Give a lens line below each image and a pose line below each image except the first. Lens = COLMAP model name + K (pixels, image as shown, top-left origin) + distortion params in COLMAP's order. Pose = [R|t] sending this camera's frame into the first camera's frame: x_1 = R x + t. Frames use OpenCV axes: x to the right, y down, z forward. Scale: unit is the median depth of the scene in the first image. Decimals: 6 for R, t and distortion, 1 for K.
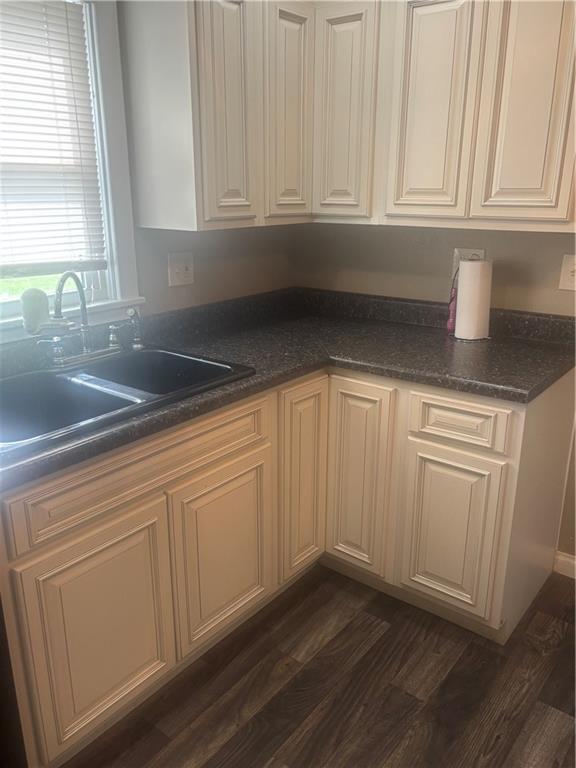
lens RADIAL K [[615.4, 0, 289.7], [0, 615.4, 397.6], [0, 0, 1]] dist [0.075588, -0.084050]
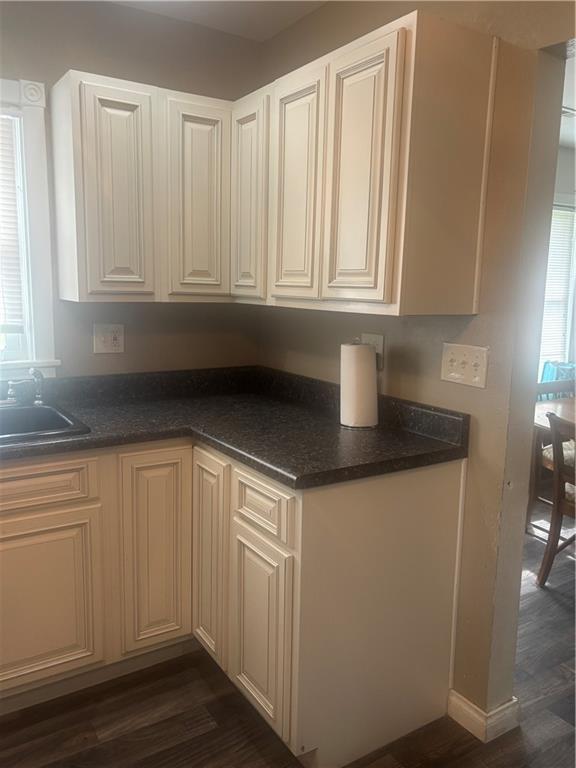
lens RADIAL K [[615.4, 0, 289.7], [0, 615.4, 397.6], [0, 0, 1]] dist [0.075588, -0.084050]
pose [[0.945380, 0.079588, -0.316106, 0.525975], [-0.126410, 0.983361, -0.130467, -0.003409], [0.300462, 0.163300, 0.939710, 0.092173]]
